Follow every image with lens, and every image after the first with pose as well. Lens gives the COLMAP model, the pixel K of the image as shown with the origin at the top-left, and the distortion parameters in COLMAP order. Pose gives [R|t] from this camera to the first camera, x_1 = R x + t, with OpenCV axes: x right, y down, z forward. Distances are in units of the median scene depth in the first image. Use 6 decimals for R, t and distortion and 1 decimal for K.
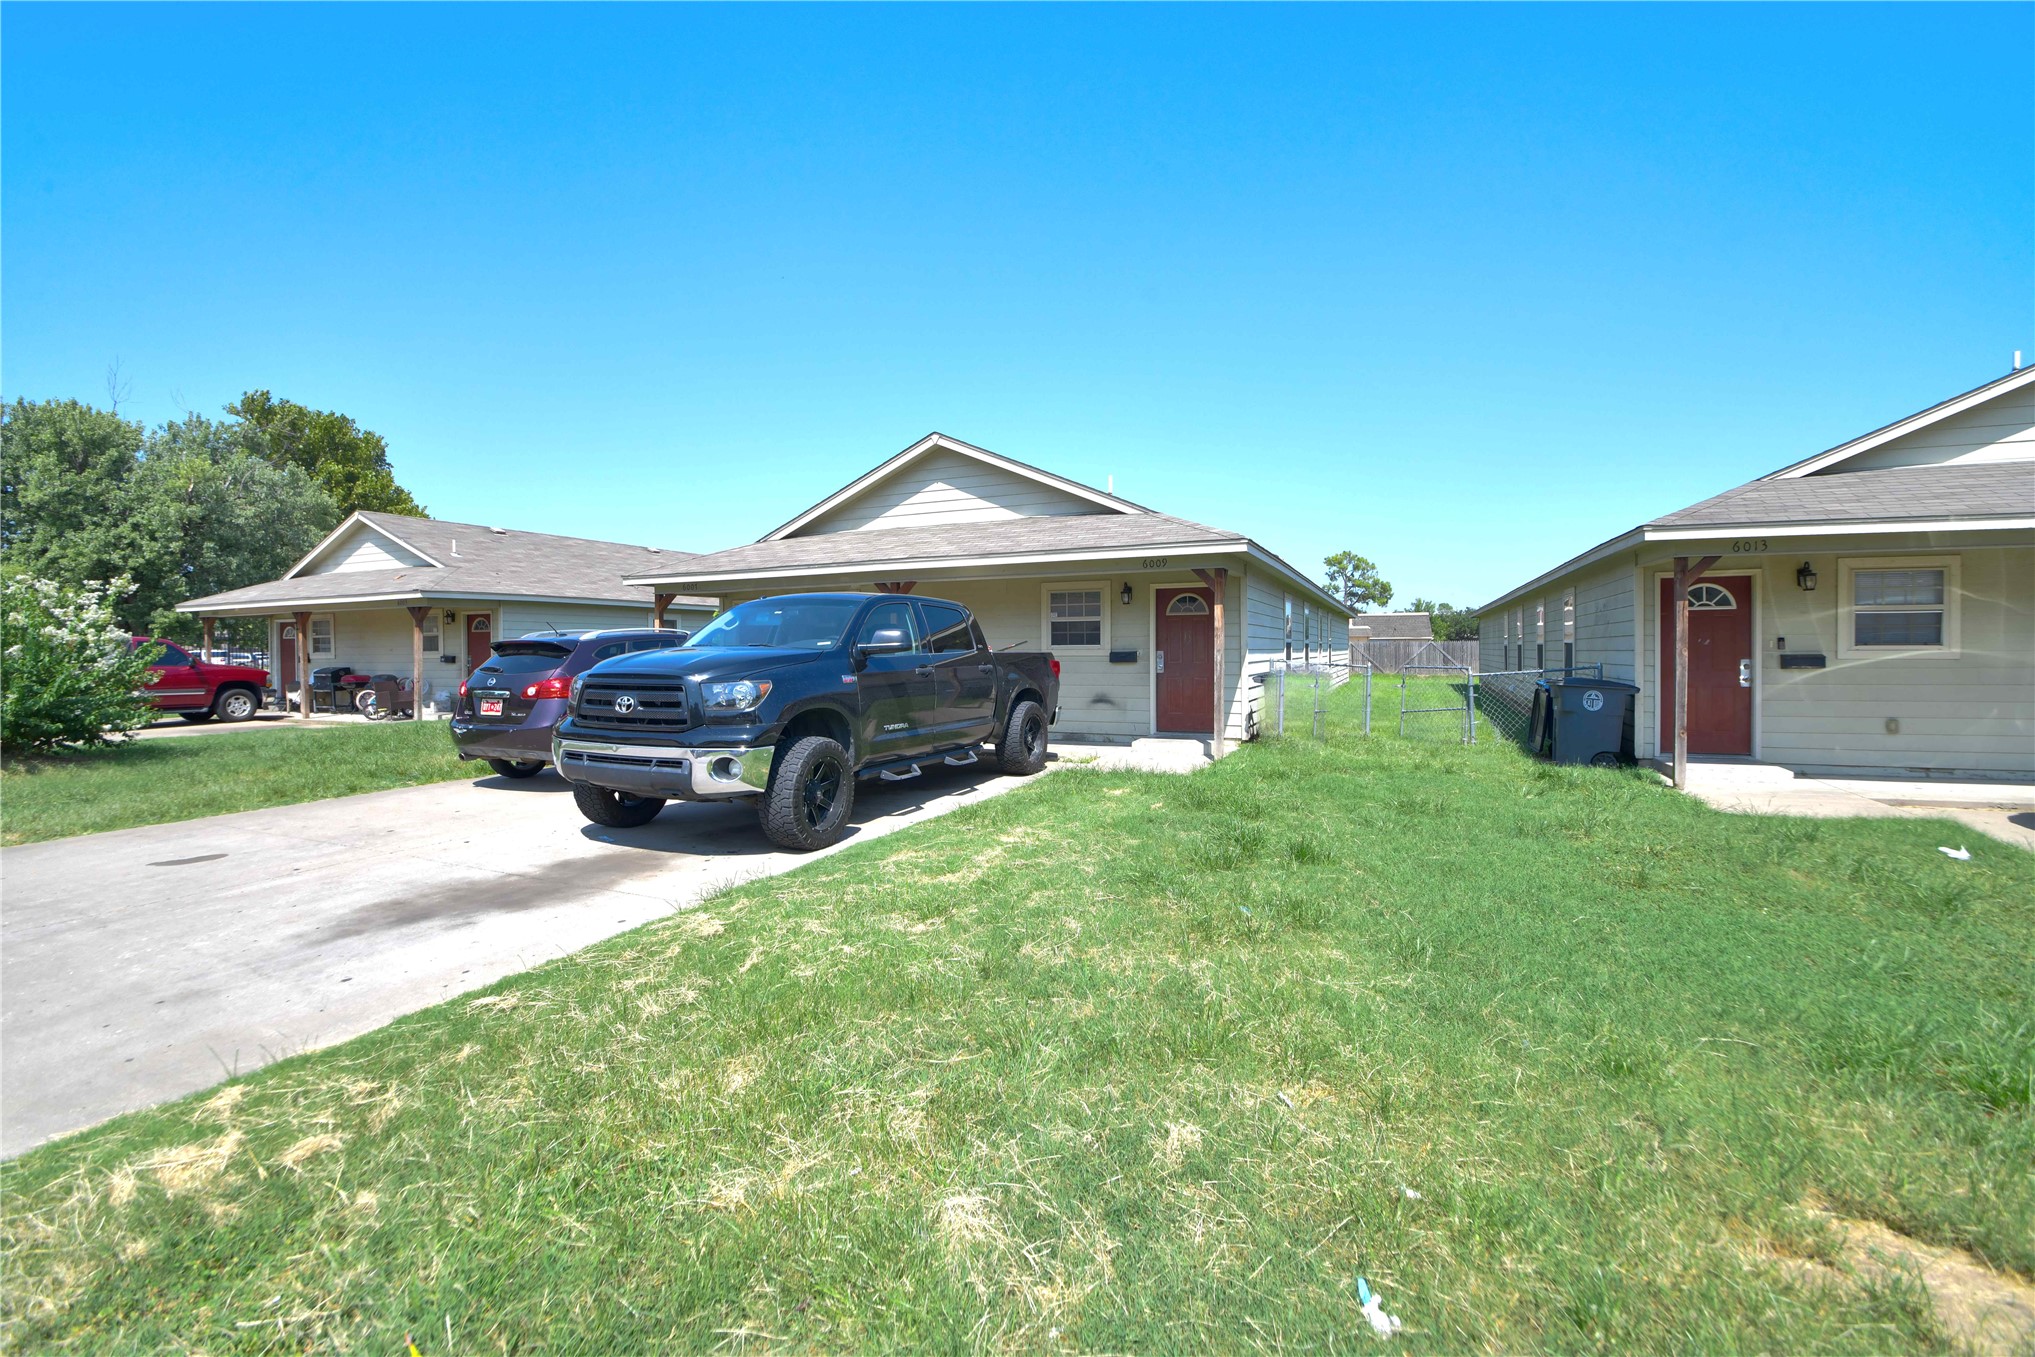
lens RADIAL K [[862.2, 0, 1012.5], [0, 862.2, 667.2], [0, 0, 1]] dist [-0.031704, -0.005228]
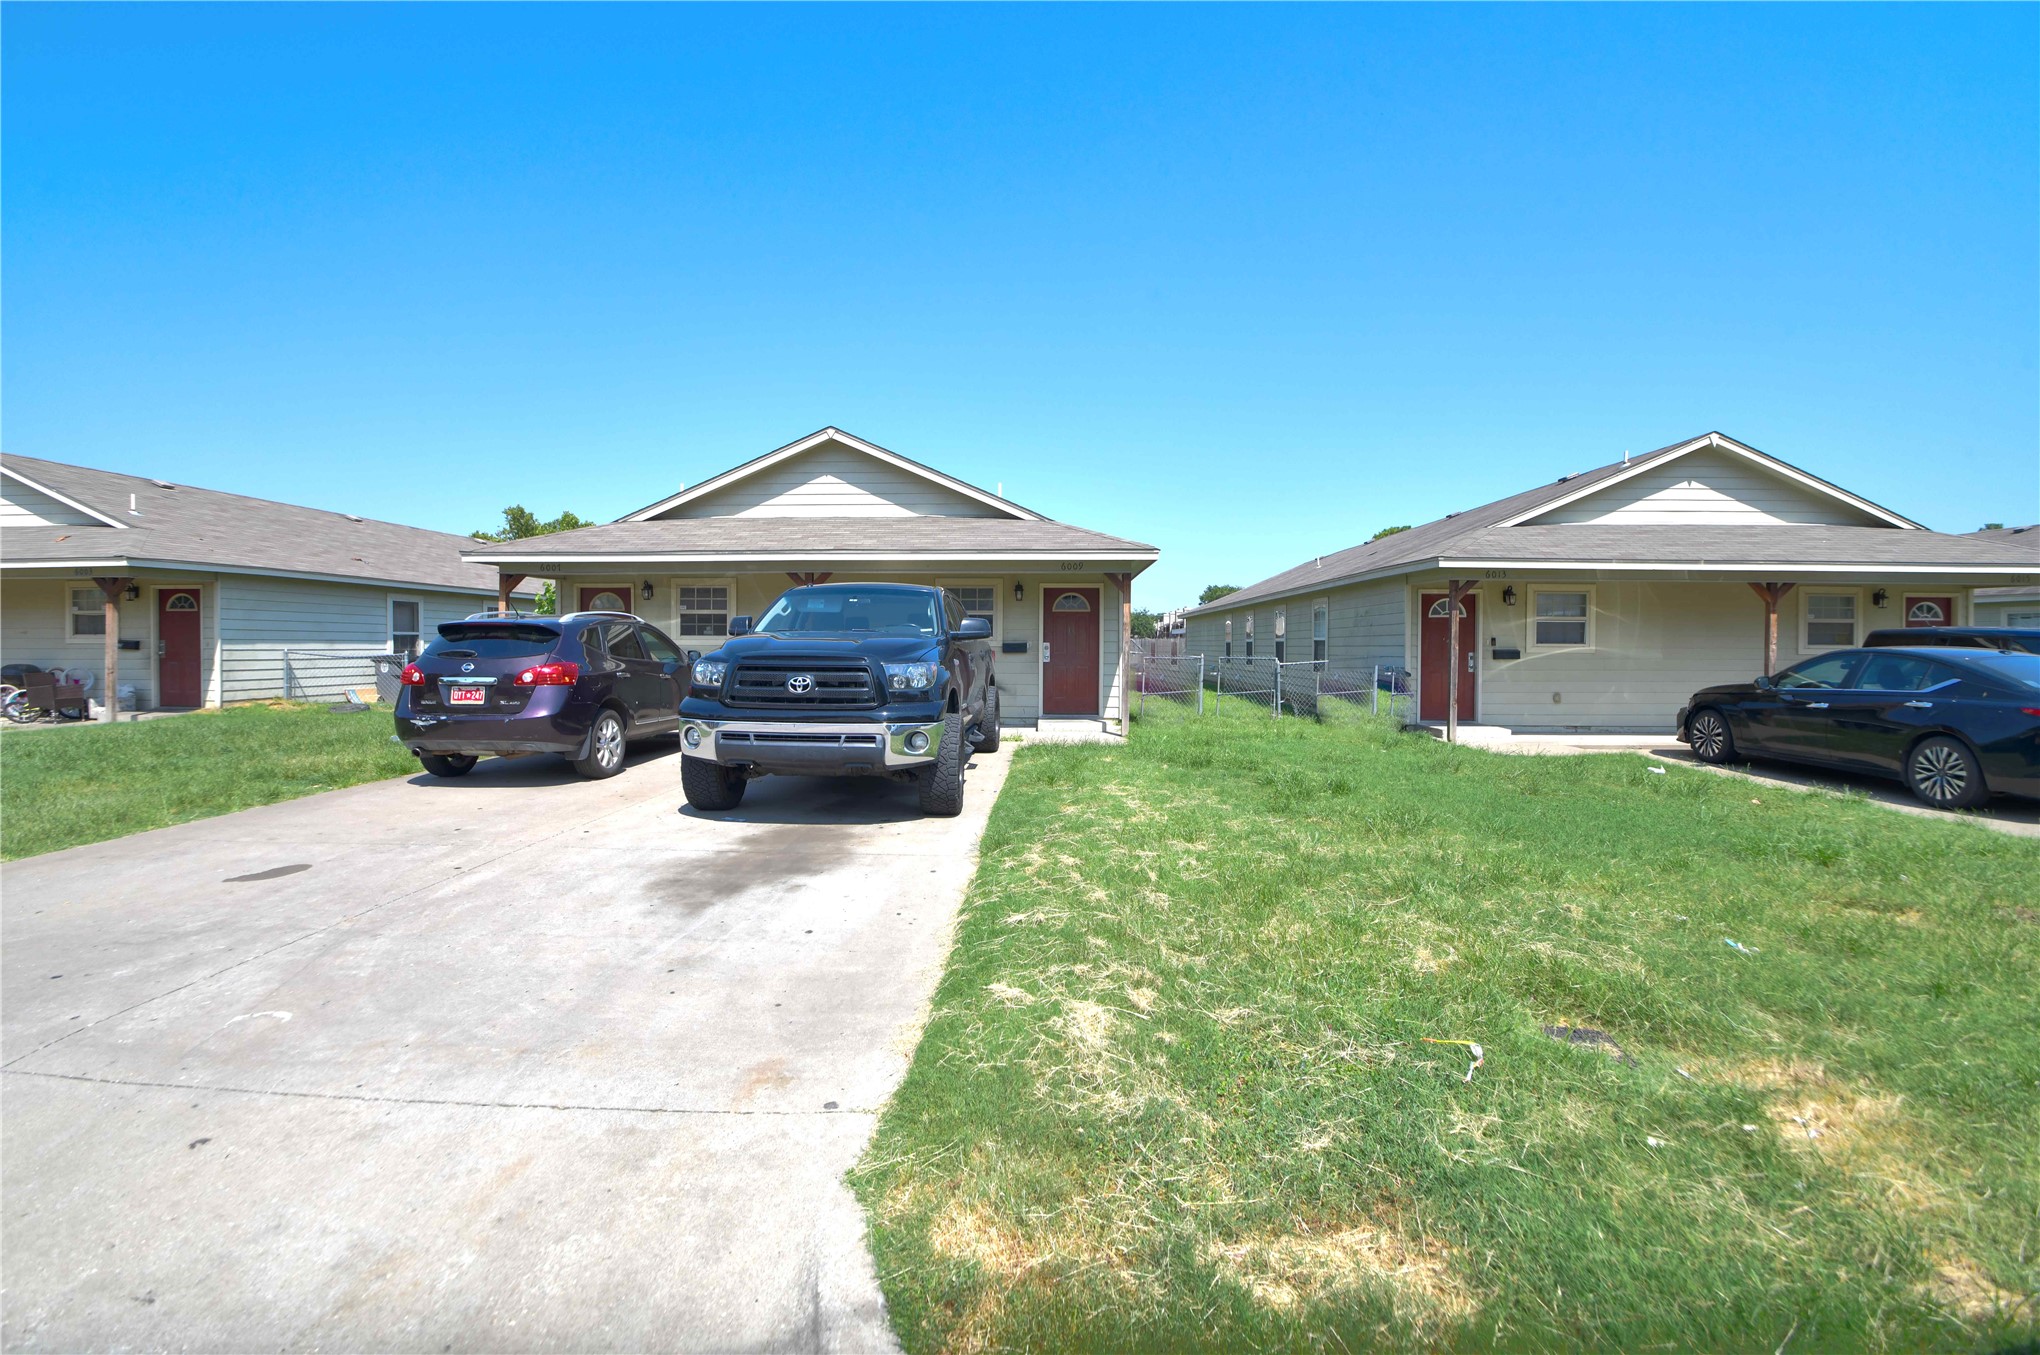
lens RADIAL K [[864.3, 0, 1014.1], [0, 864.3, 676.5], [0, 0, 1]] dist [-0.031704, -0.005228]
pose [[0.926446, -0.003118, 0.376415, -0.314628], [-0.003205, 0.999864, 0.016170, 0.007950], [-0.376415, -0.016187, 0.926310, -0.039920]]
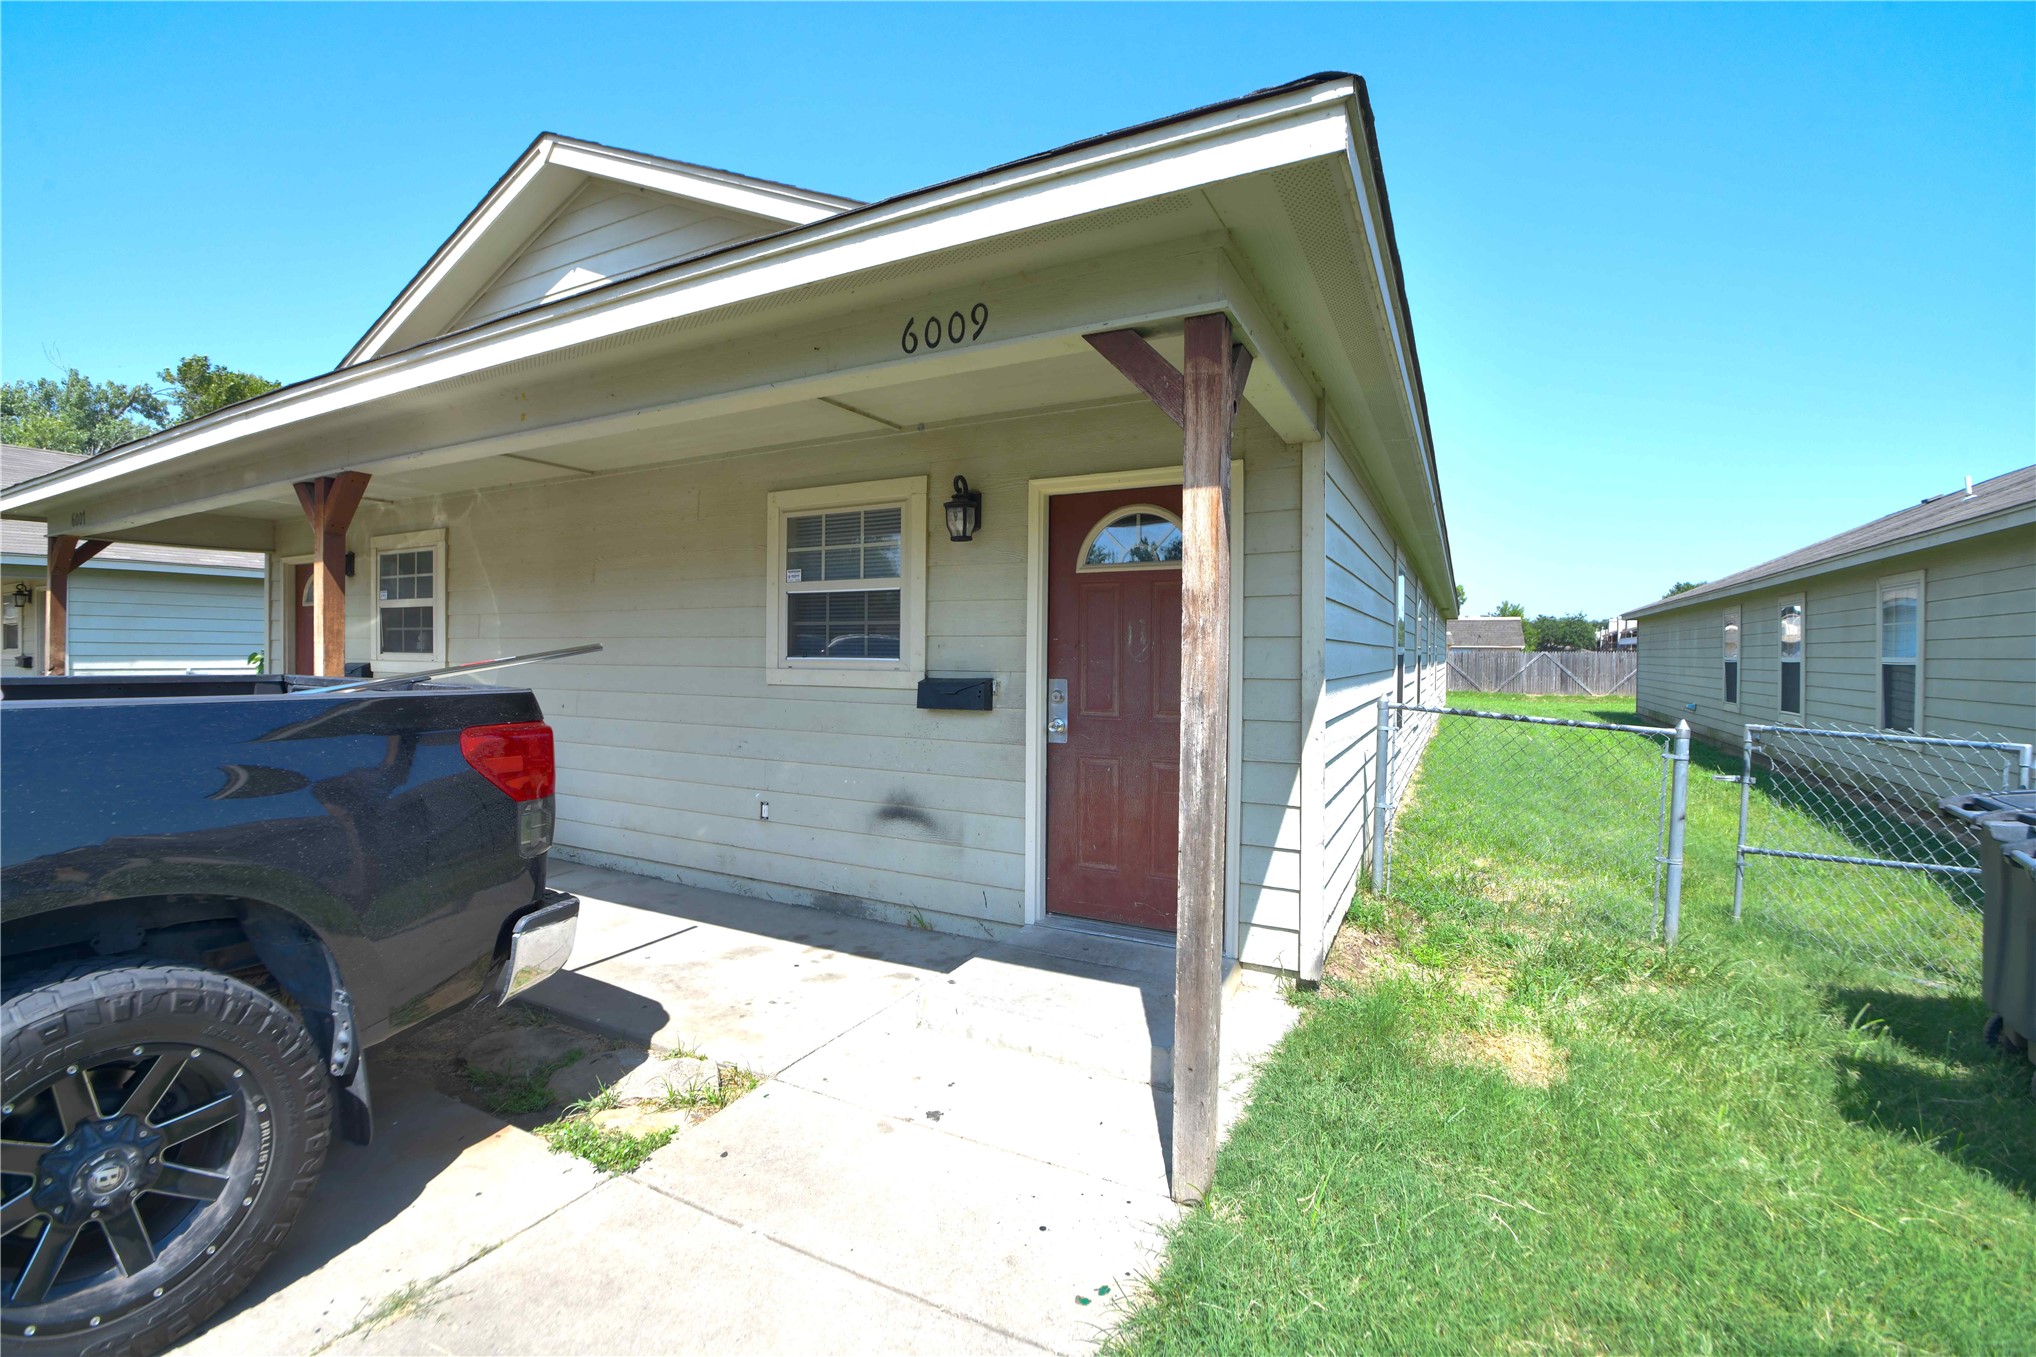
lens RADIAL K [[862.6, 0, 1018.2], [0, 862.6, 671.2], [0, 0, 1]] dist [-0.031704, -0.005228]
pose [[0.998446, 0.015283, -0.053582, 0.184476], [-0.015209, 0.999883, 0.001778, -0.023640], [0.053603, -0.000961, 0.998562, 0.700824]]
